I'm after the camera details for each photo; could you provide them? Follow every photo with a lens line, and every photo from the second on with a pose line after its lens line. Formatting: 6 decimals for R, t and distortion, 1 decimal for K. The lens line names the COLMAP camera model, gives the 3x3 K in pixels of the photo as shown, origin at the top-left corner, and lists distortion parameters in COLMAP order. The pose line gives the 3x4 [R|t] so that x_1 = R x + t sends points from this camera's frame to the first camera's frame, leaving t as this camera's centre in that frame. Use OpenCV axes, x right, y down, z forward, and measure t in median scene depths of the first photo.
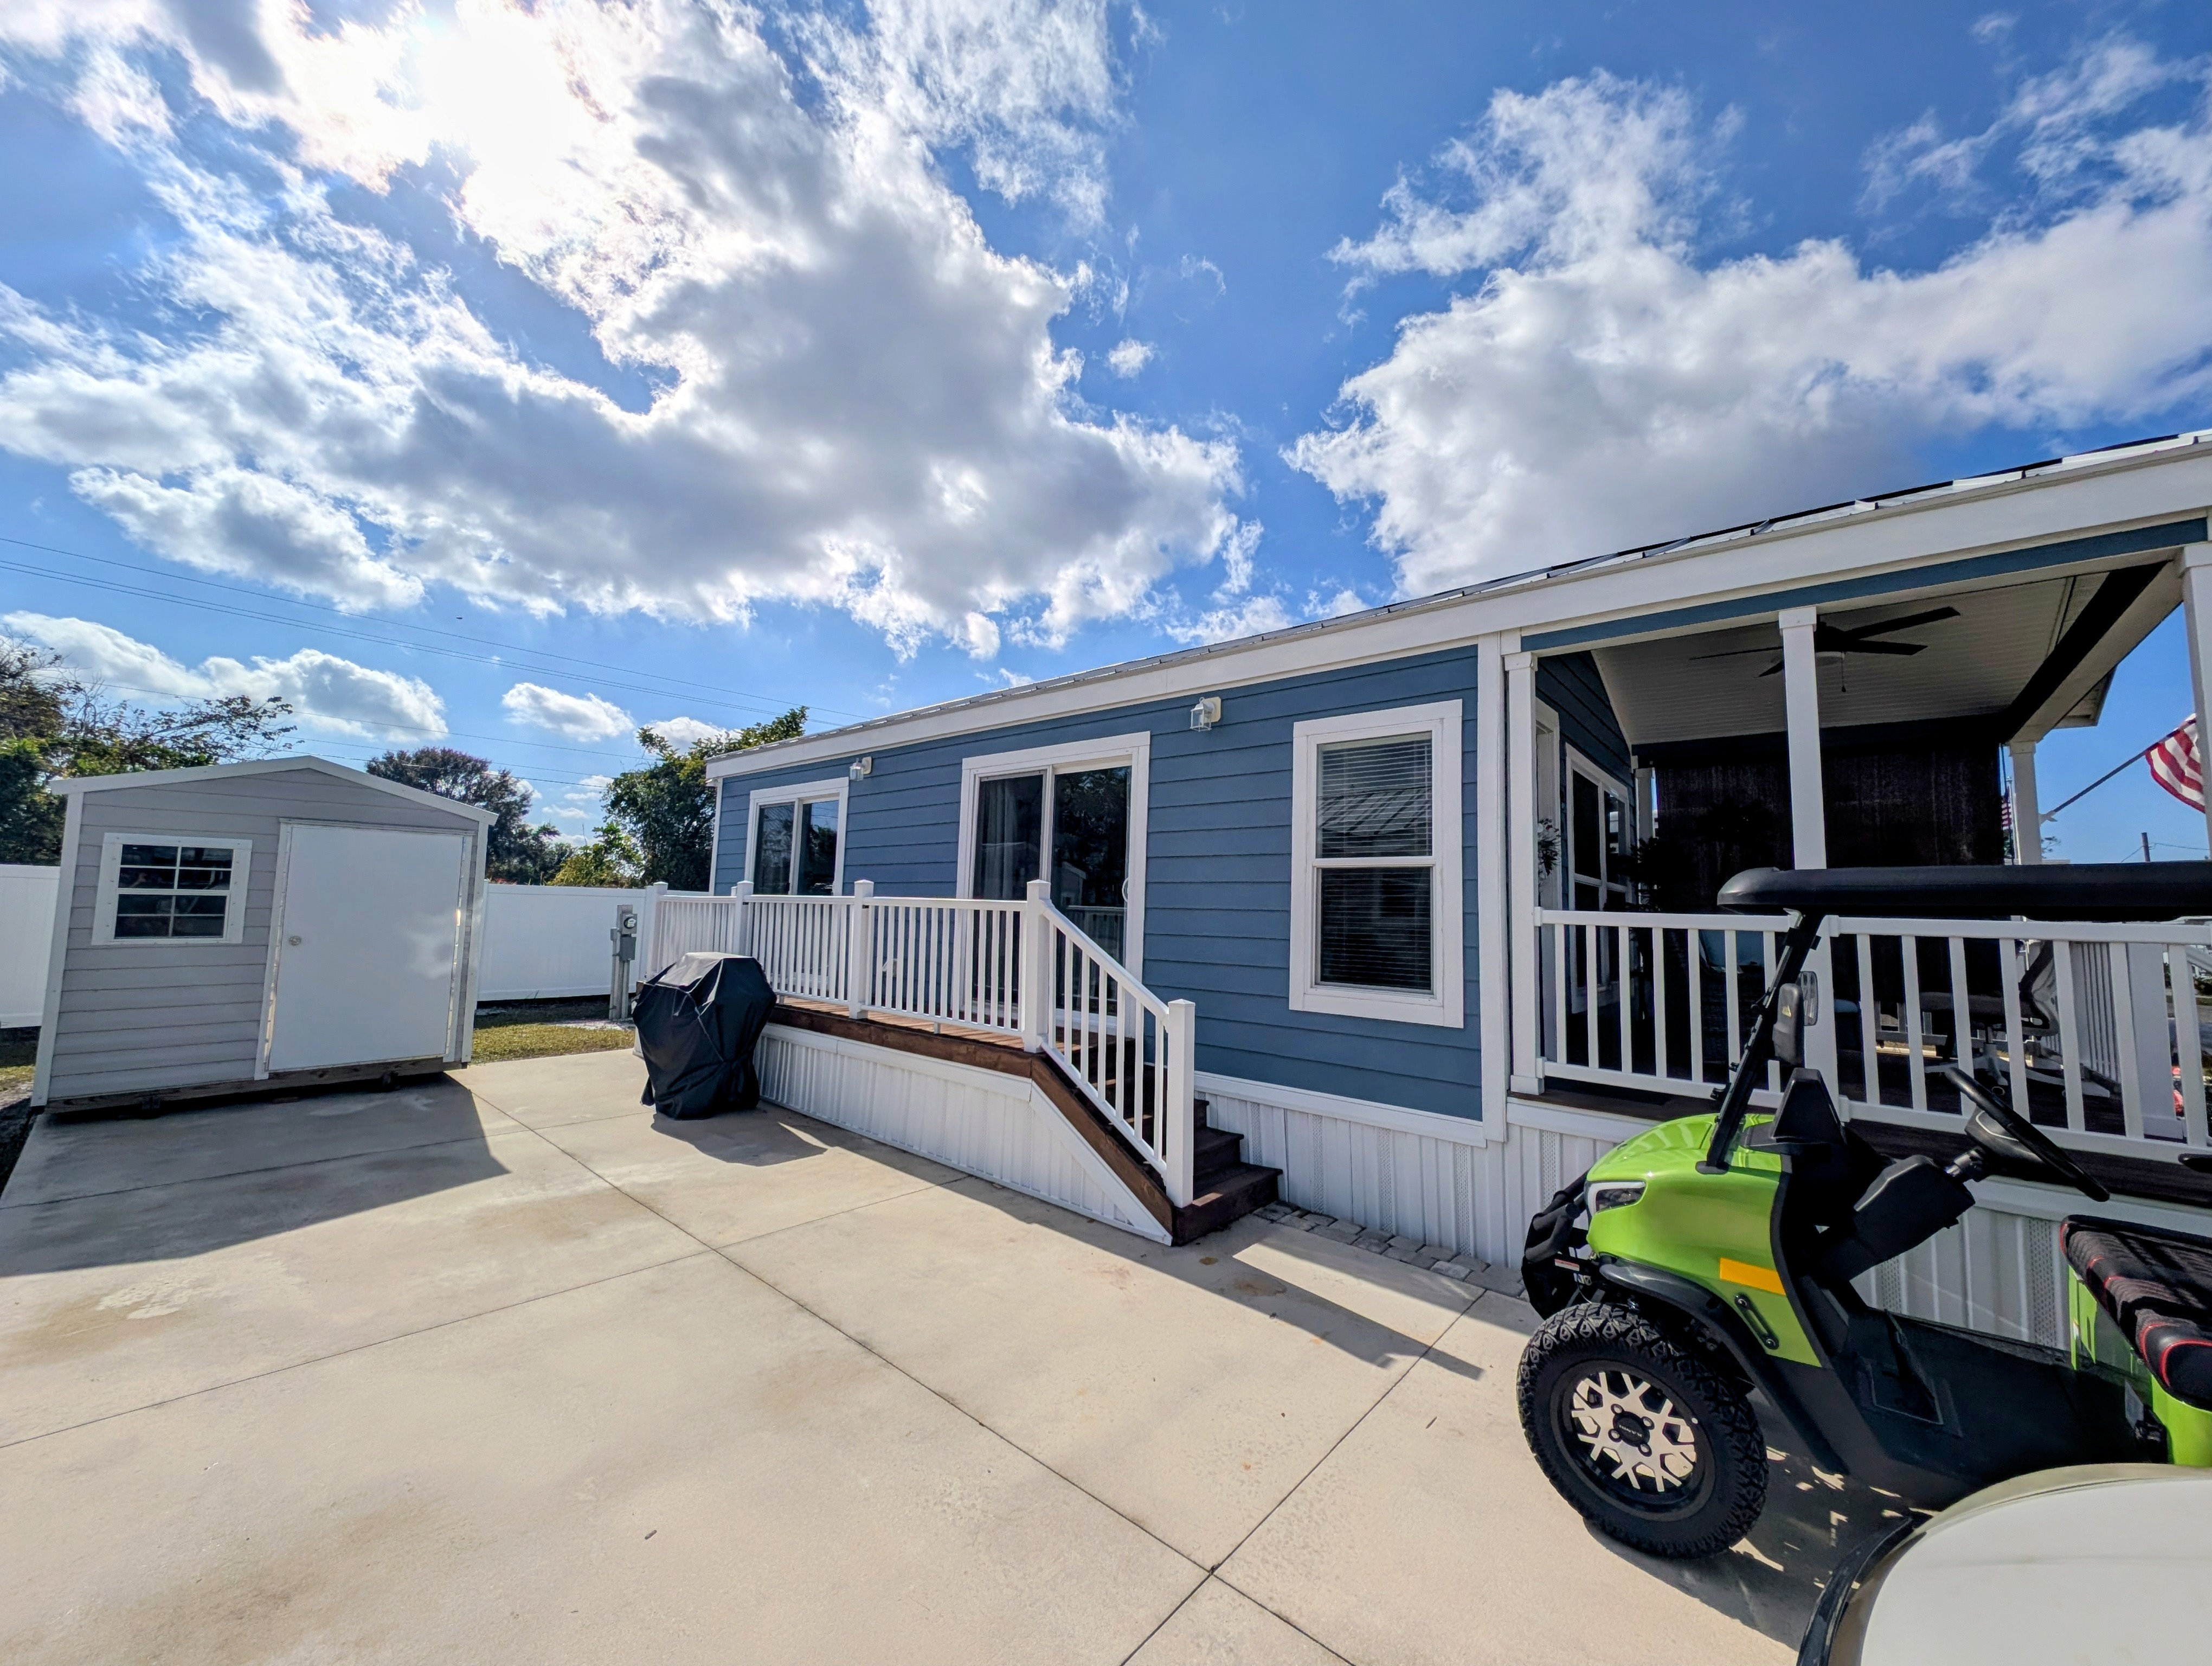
lens RADIAL K [[831.5, 0, 1103.2], [0, 831.5, 836.8], [0, 0, 1]] dist [0.017221, -0.008166]
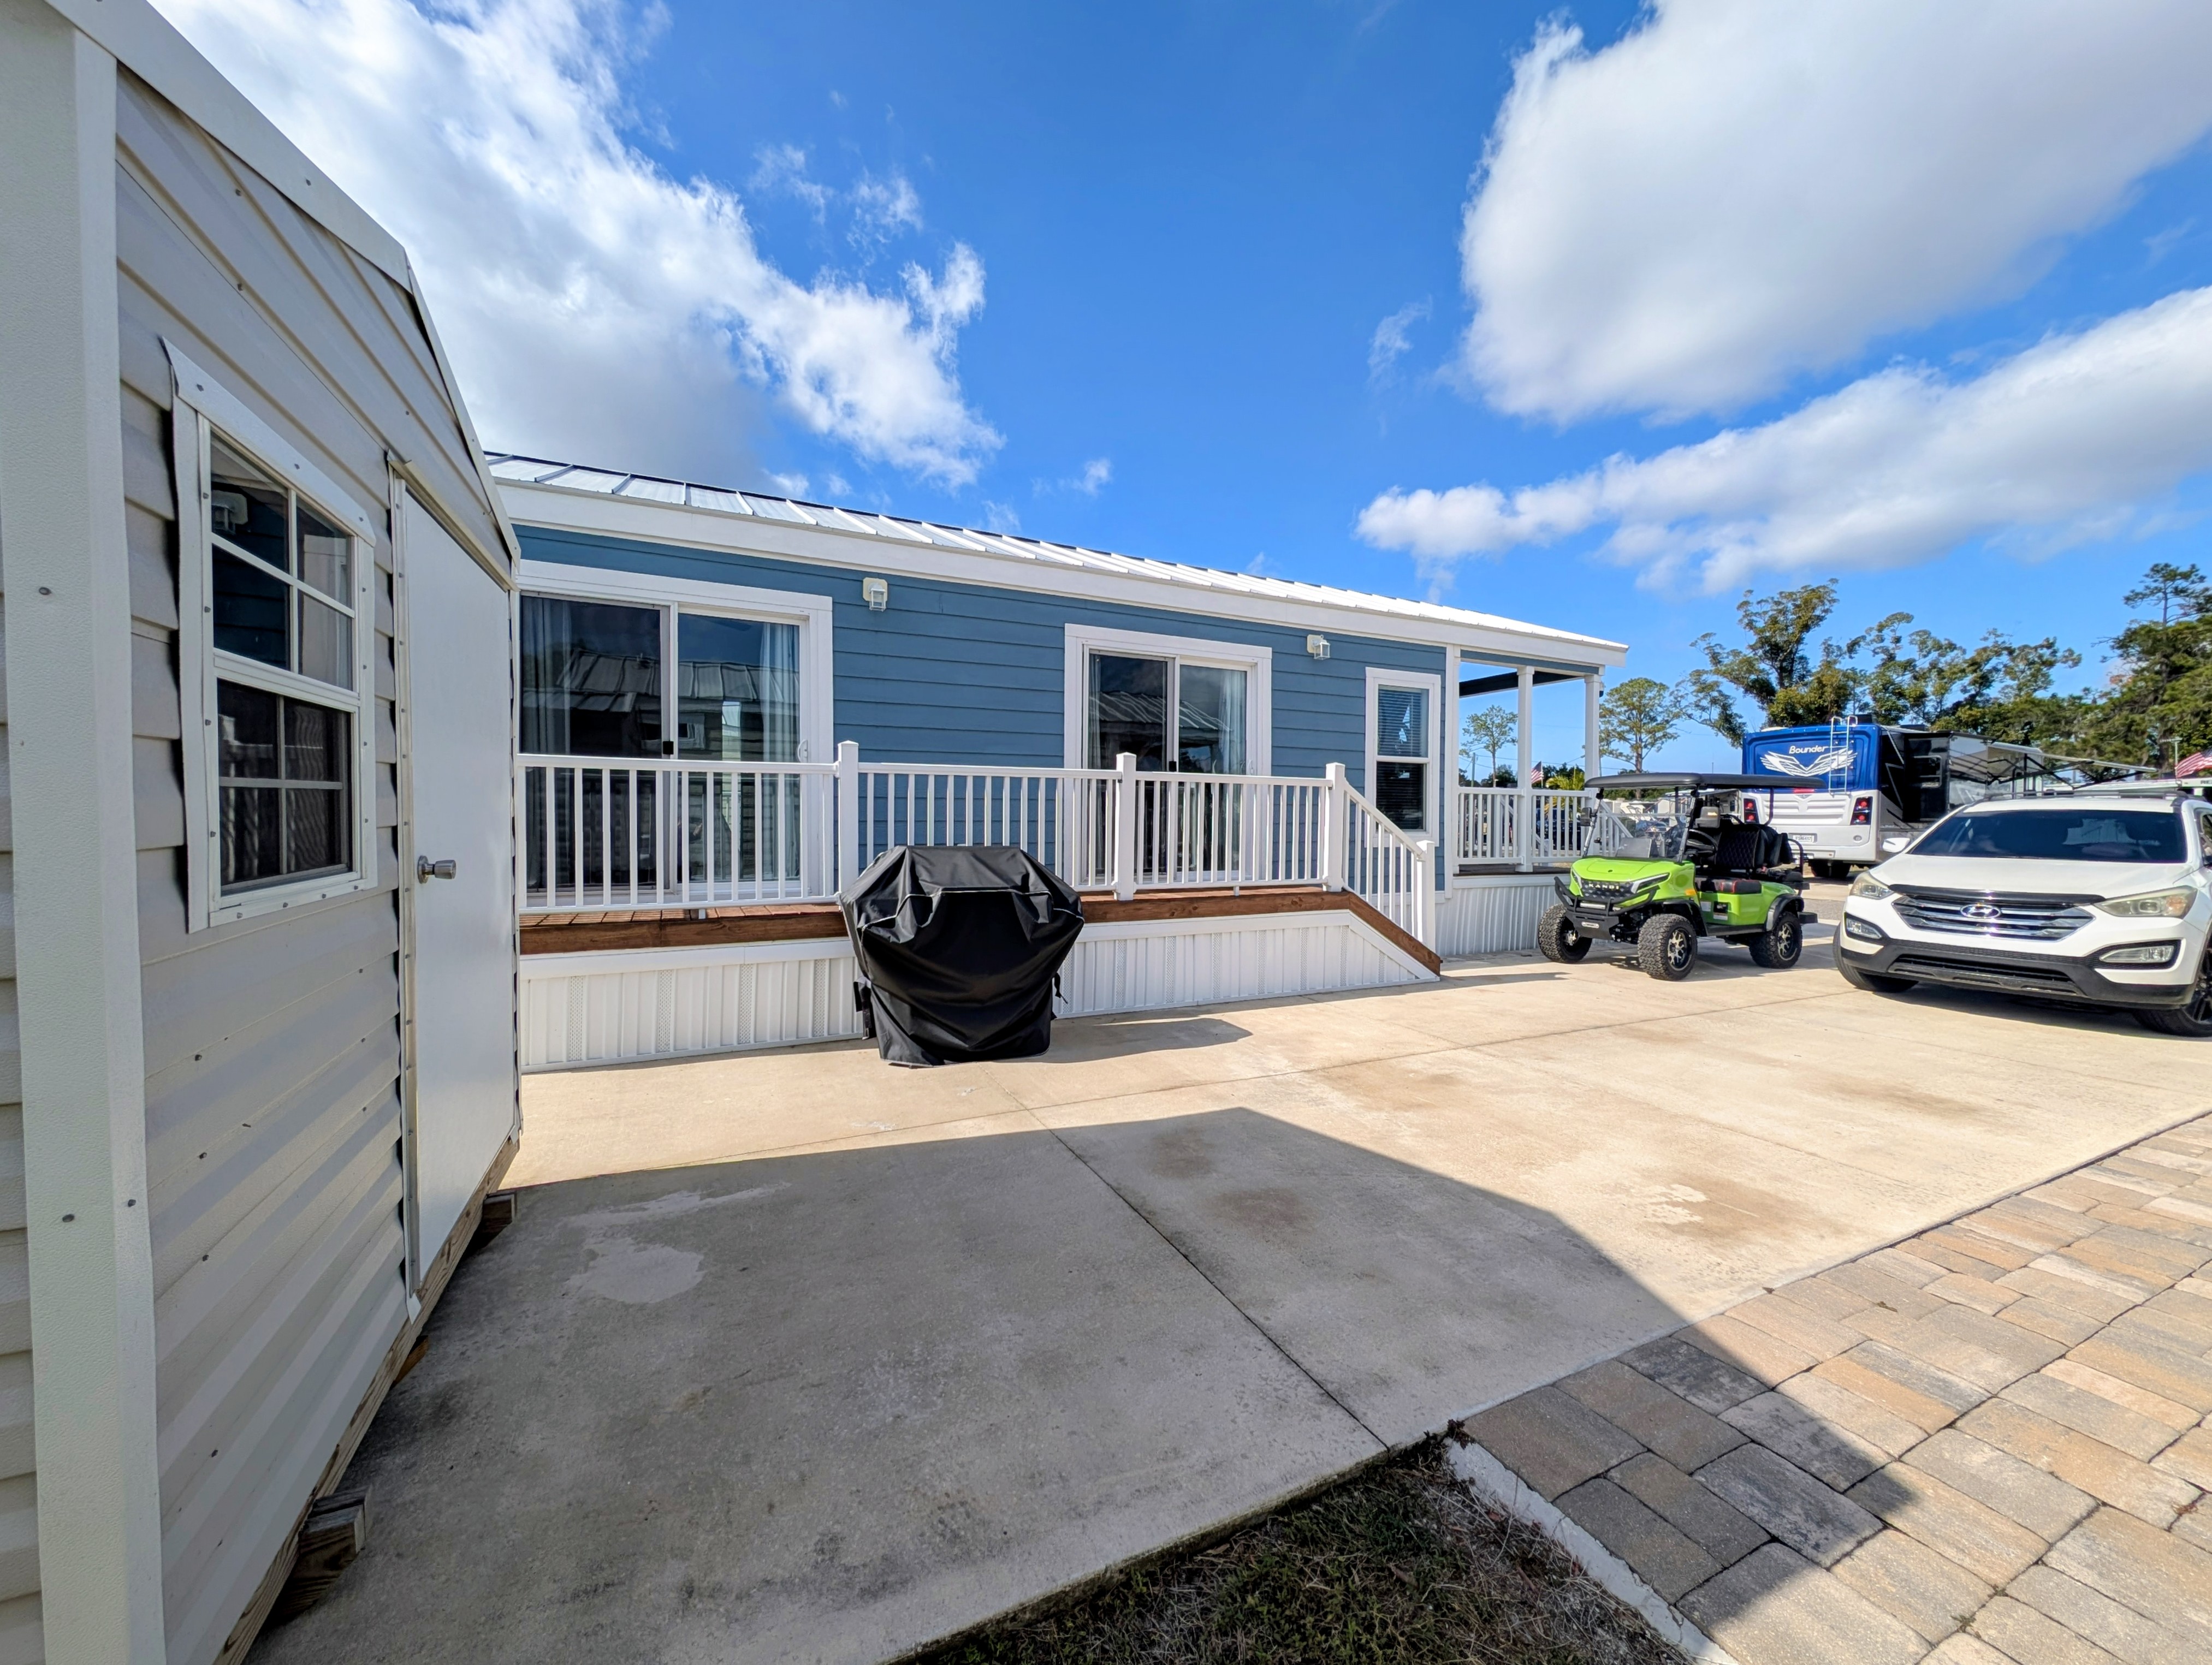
lens RADIAL K [[831.3, 0, 1103.2], [0, 831.3, 836.3], [0, 0, 1]] dist [0.017221, -0.008166]
pose [[0.396262, -0.052932, 0.916610, -1.477064], [-0.076188, 0.992998, 0.090281, 0.079192], [-0.914971, -0.105610, 0.389455, 0.835660]]
